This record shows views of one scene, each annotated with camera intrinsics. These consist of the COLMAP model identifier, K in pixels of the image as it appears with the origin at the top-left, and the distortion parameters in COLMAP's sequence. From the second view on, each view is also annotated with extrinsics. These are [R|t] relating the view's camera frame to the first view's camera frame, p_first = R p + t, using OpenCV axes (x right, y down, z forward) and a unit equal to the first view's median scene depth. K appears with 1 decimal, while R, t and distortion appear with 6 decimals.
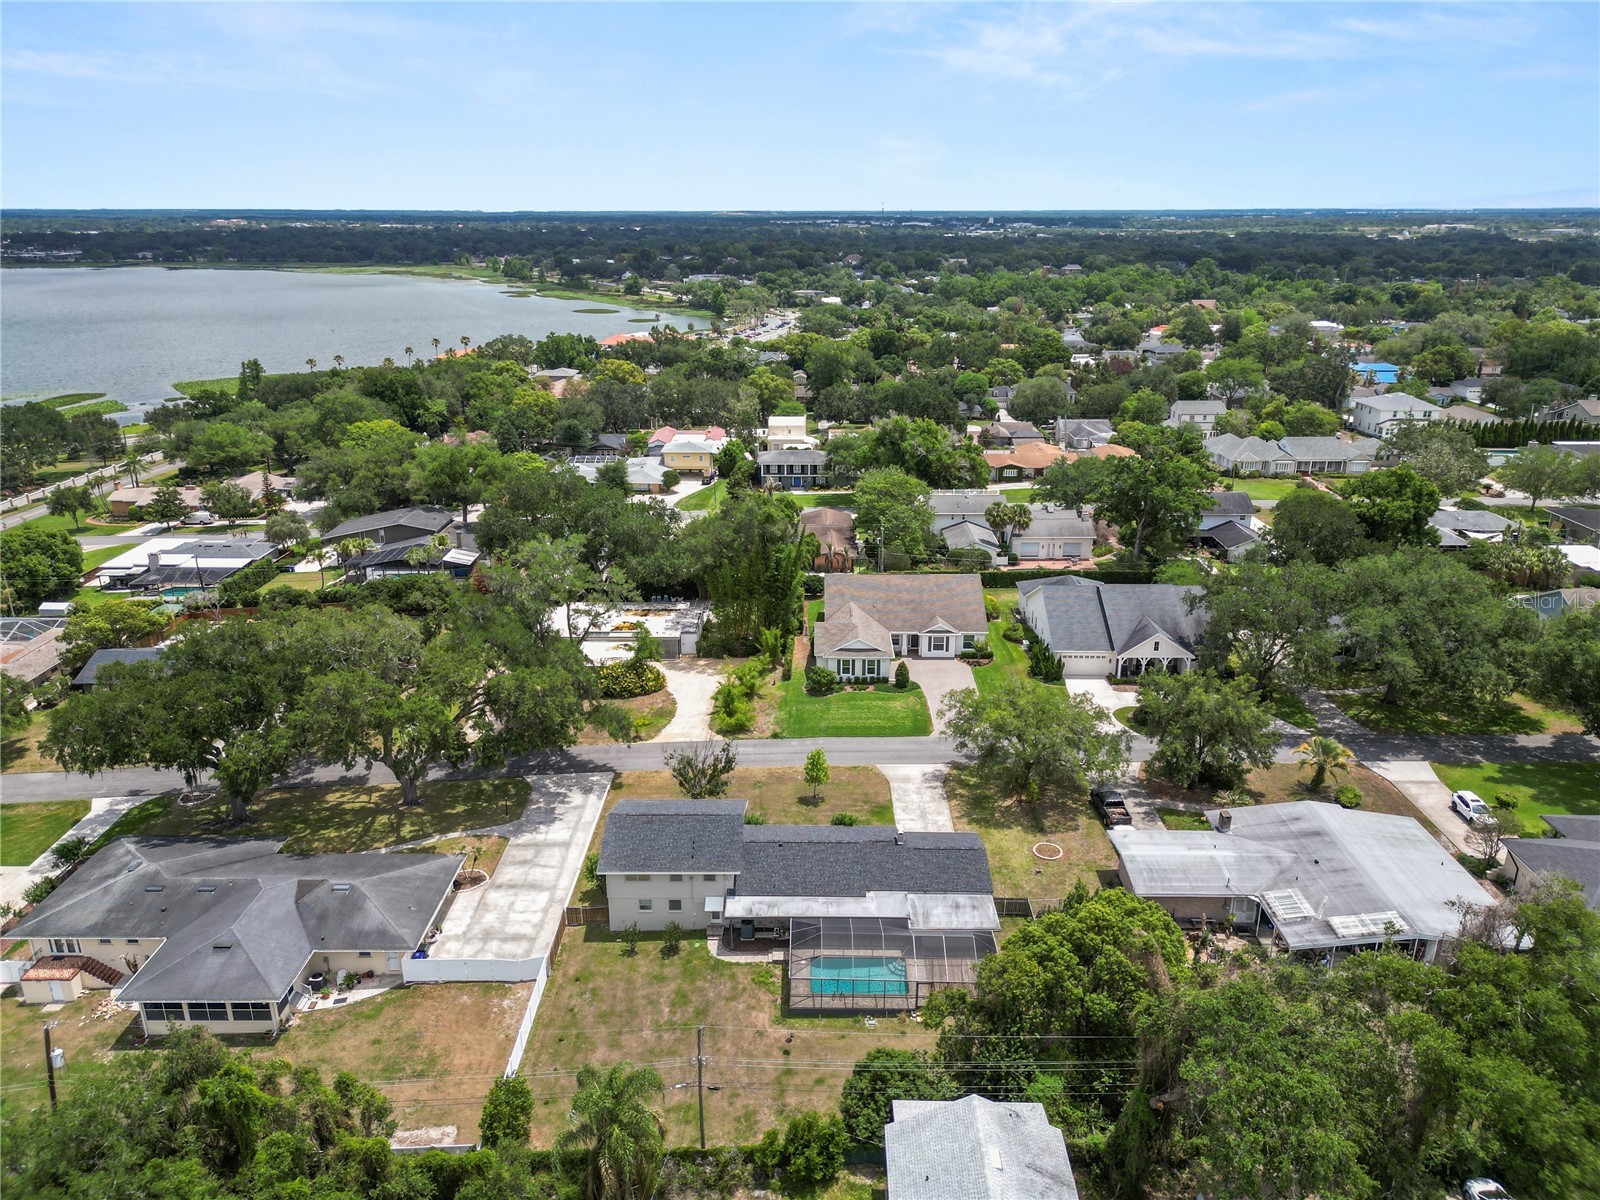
lens RADIAL K [[1119.9, 0, 800.0], [0, 1119.9, 600.0], [0, 0, 1]] dist [0.073665, -0.080699]
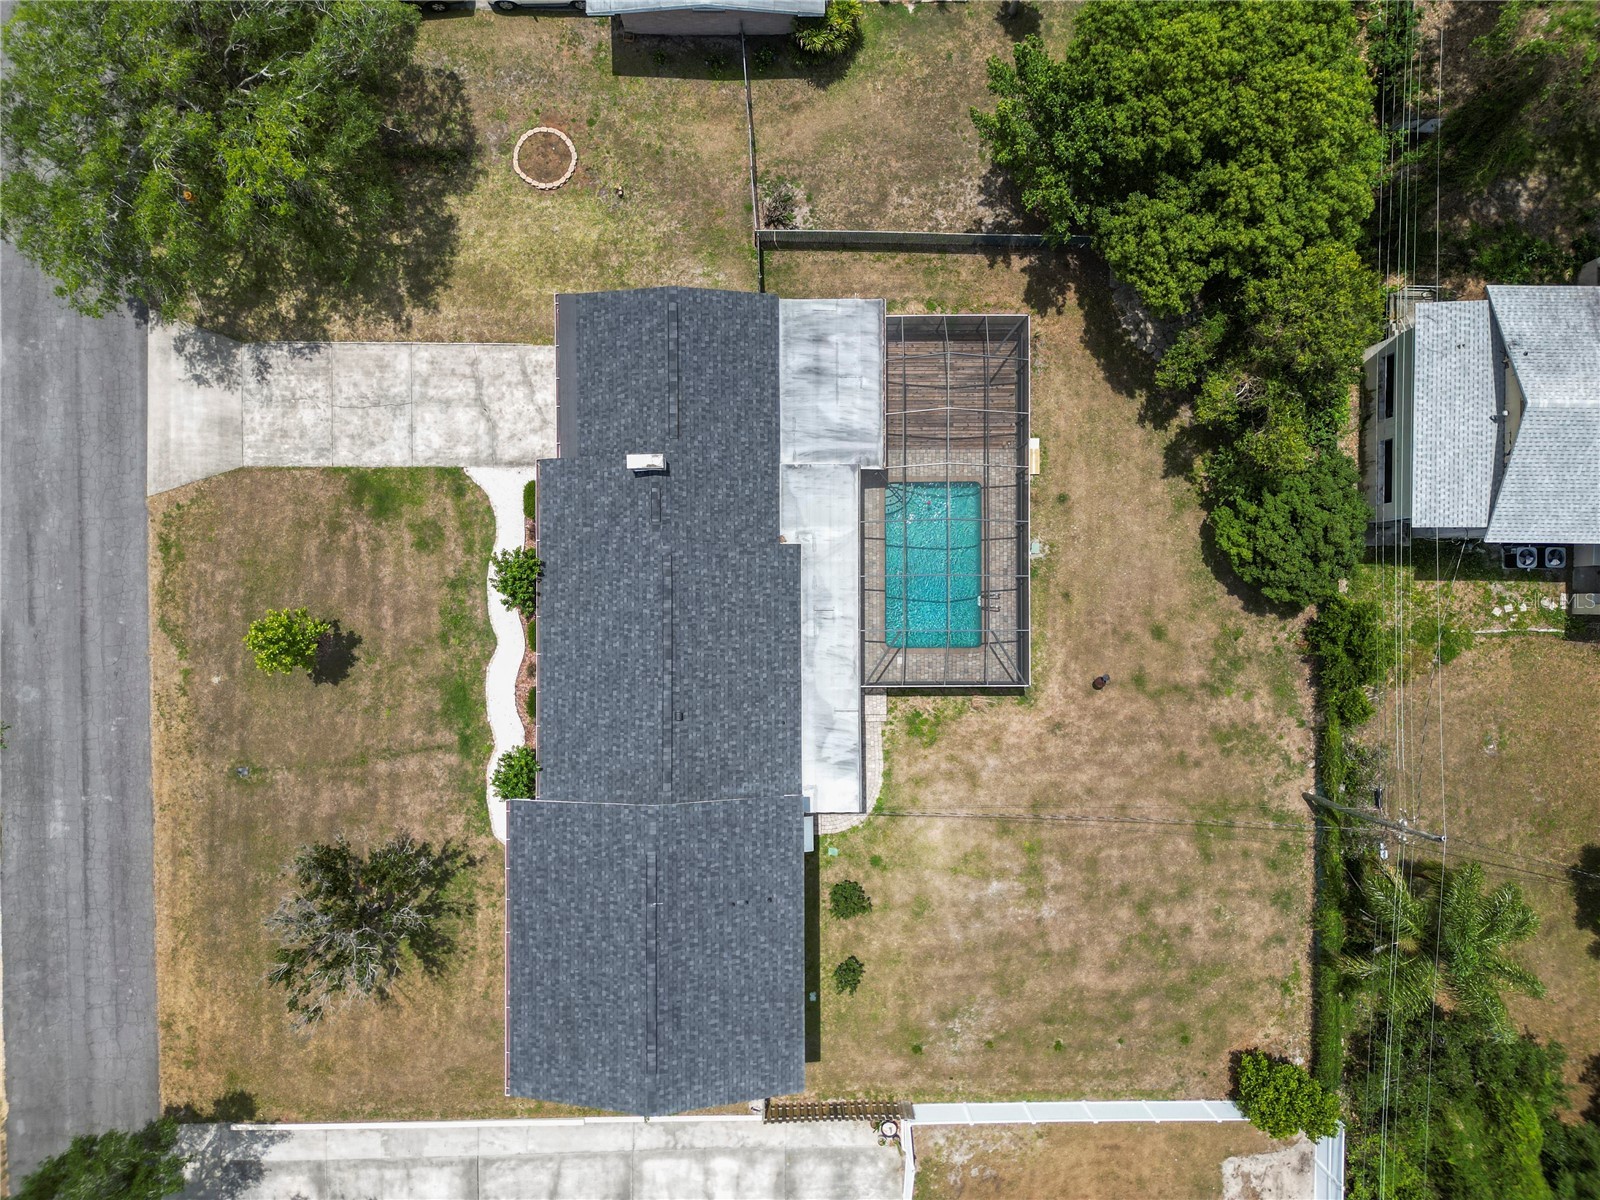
lens RADIAL K [[1119.9, 0, 800.0], [0, 1119.9, 600.0], [0, 0, 1]] dist [0.073665, -0.080699]
pose [[-0.014049, -0.999897, 0.002849, 0.018996], [0.313246, -0.001695, 0.949670, -0.136465], [-0.949568, 0.014234, 0.313238, 0.503726]]
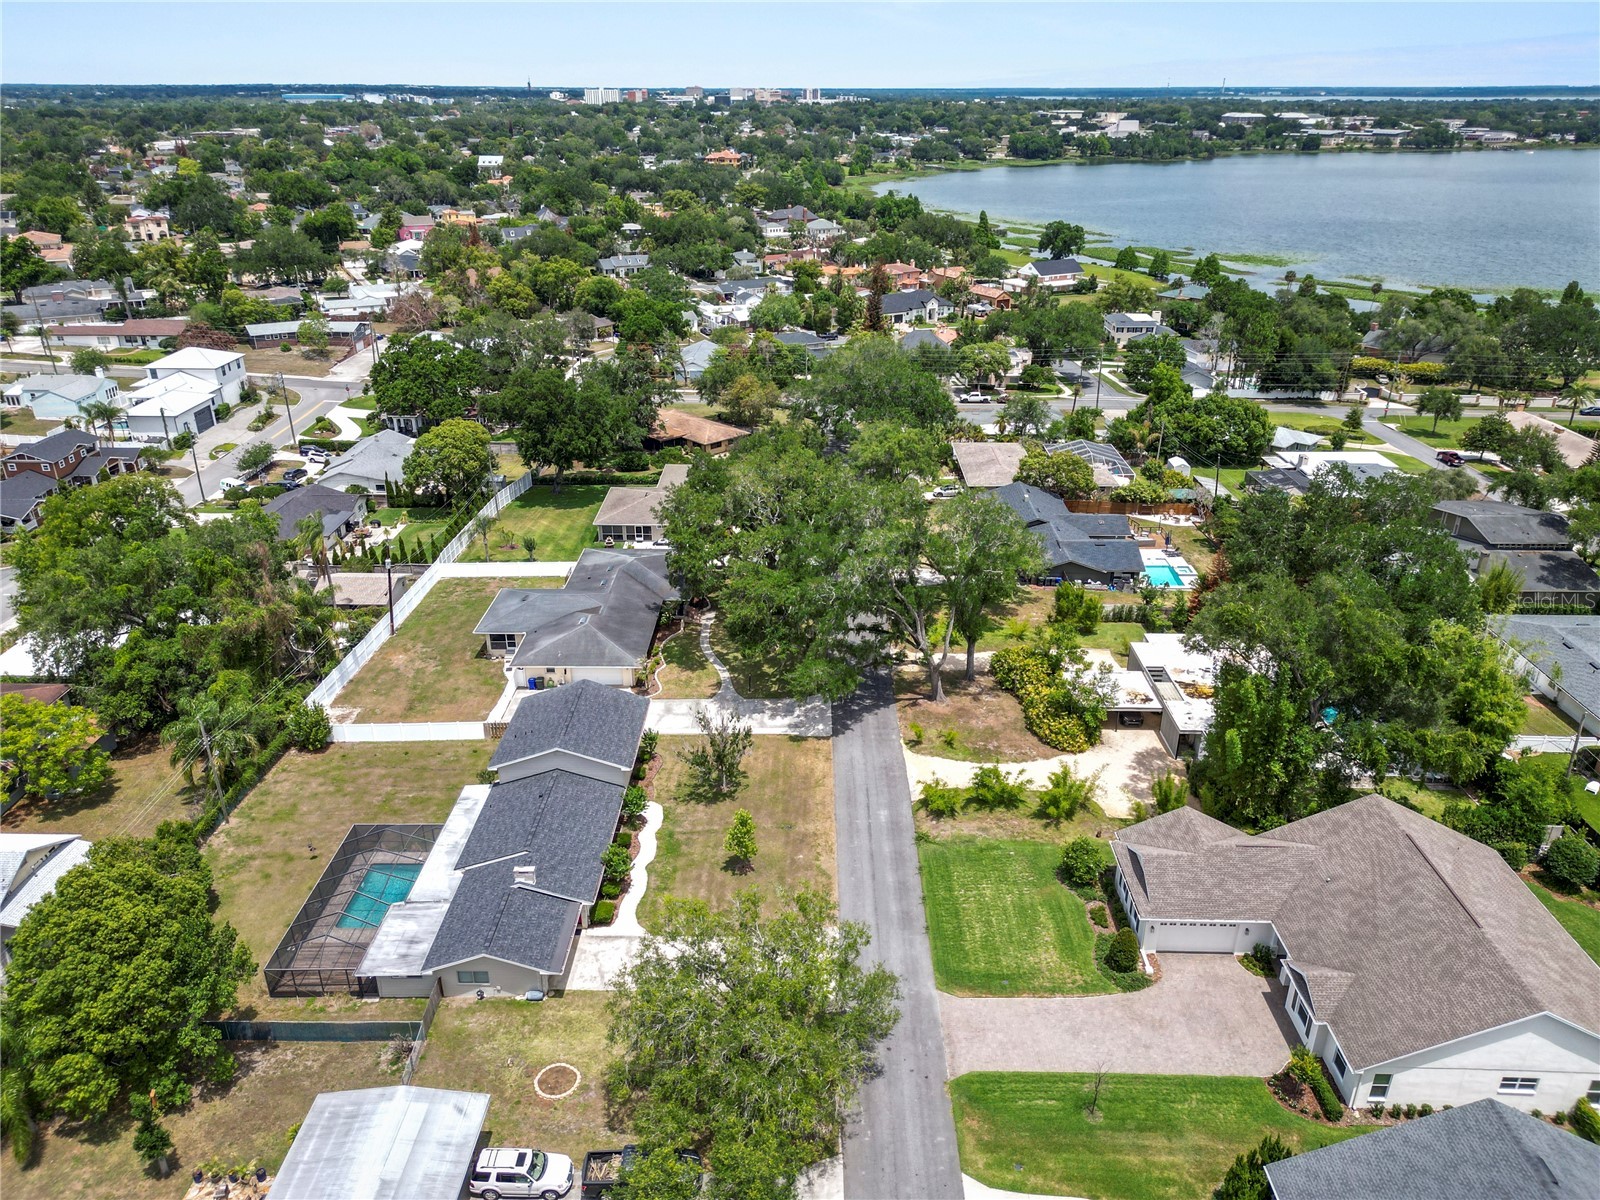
lens RADIAL K [[1119.9, 0, 800.0], [0, 1119.9, 600.0], [0, 0, 1]] dist [0.073665, -0.080699]
pose [[-0.002434, 0.414351, -0.910114, 0.479961], [-0.327699, 0.859531, 0.392199, -0.225723], [0.944779, 0.299198, 0.133691, 0.646545]]
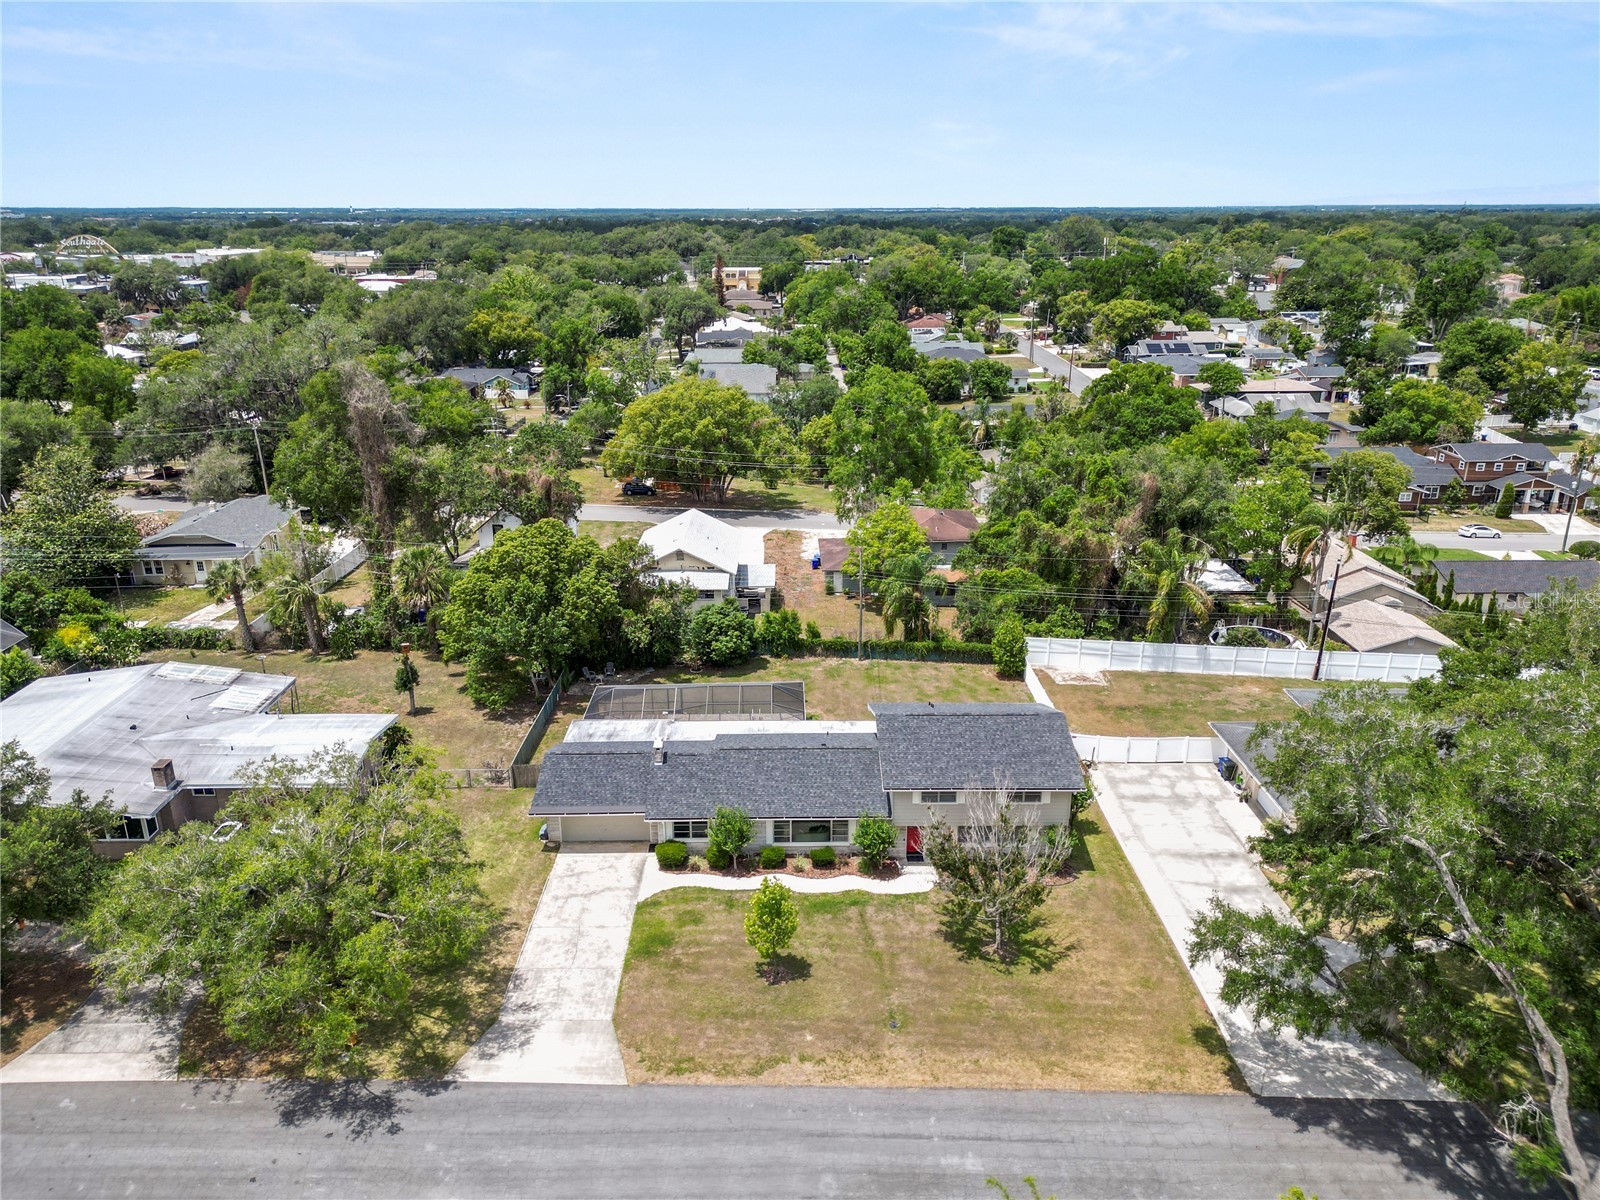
lens RADIAL K [[1119.9, 0, 800.0], [0, 1119.9, 600.0], [0, 0, 1]] dist [0.073665, -0.080699]
pose [[-0.999712, 0.007918, -0.022663, 0.008823], [-0.007836, 0.784724, 0.619796, -0.198565], [0.022691, 0.619795, -0.784436, 0.954441]]
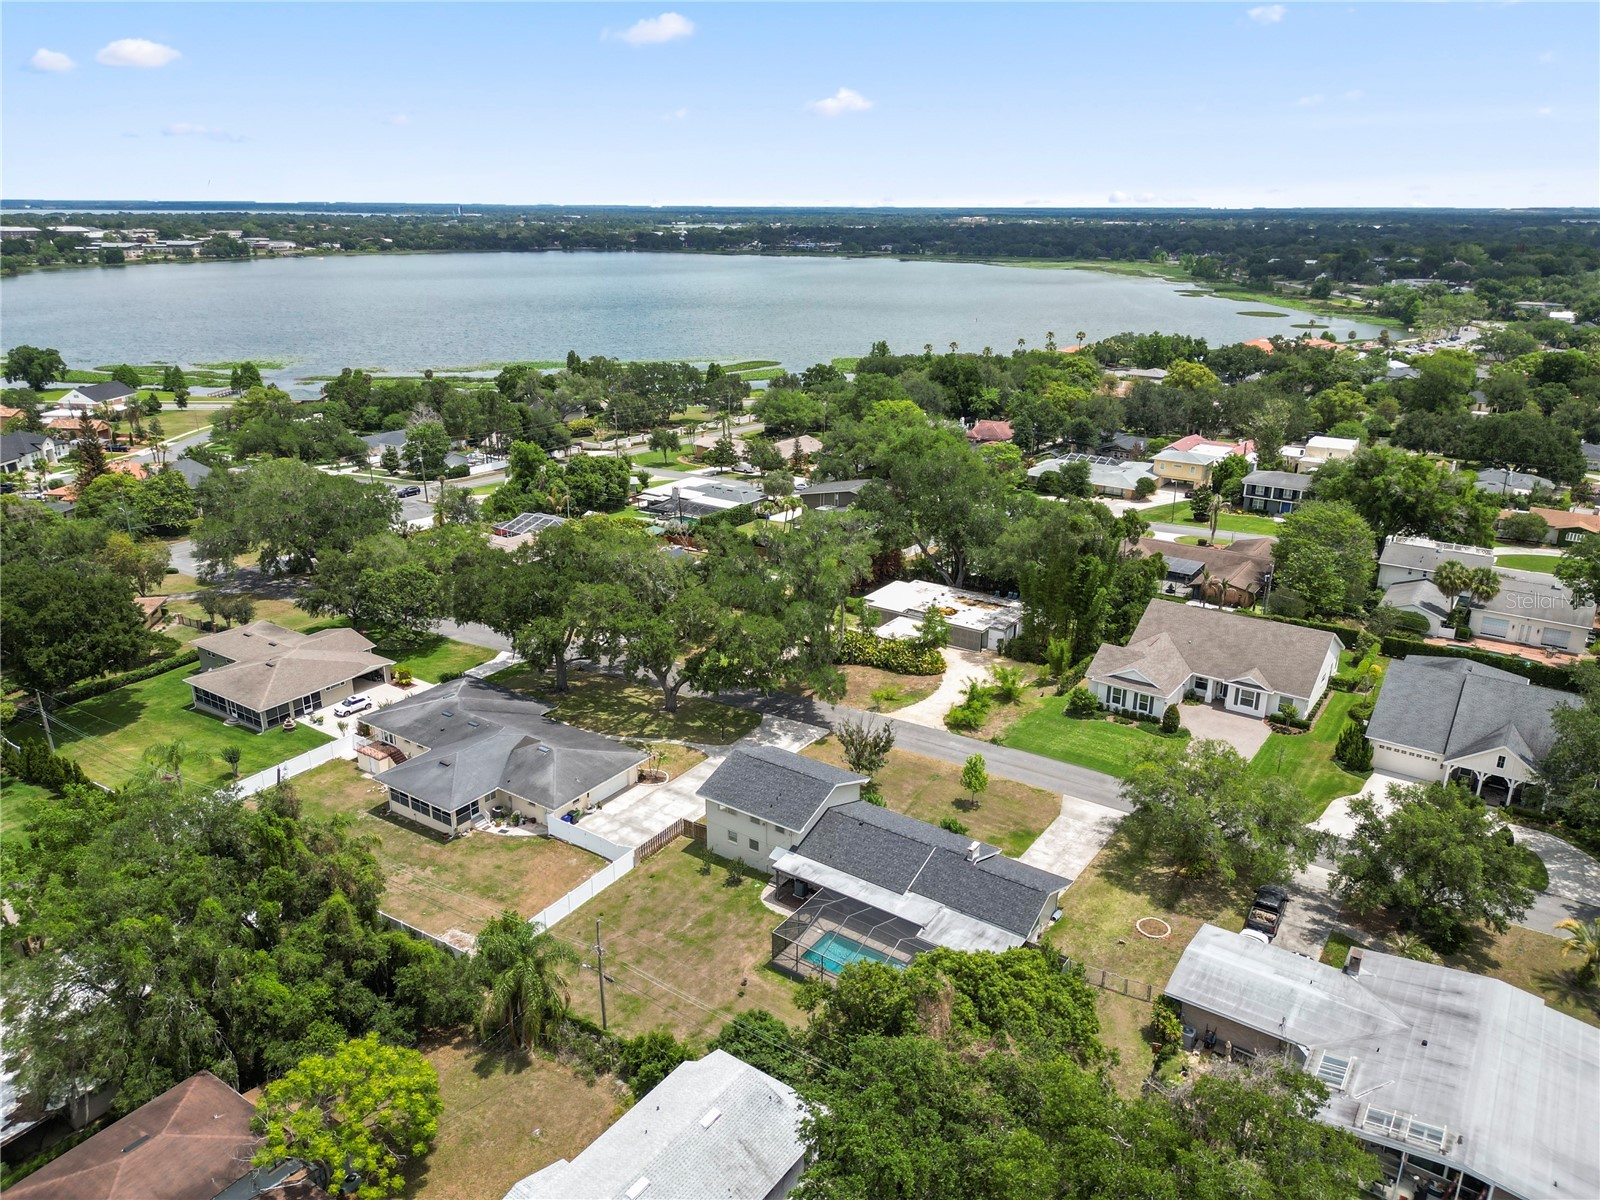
lens RADIAL K [[1119.9, 0, 800.0], [0, 1119.9, 600.0], [0, 0, 1]] dist [0.073665, -0.080699]
pose [[0.827722, 0.190878, -0.527676, 0.276601], [-0.189680, 0.980188, 0.057031, -0.020146], [0.528108, 0.052883, 0.847529, 0.052740]]
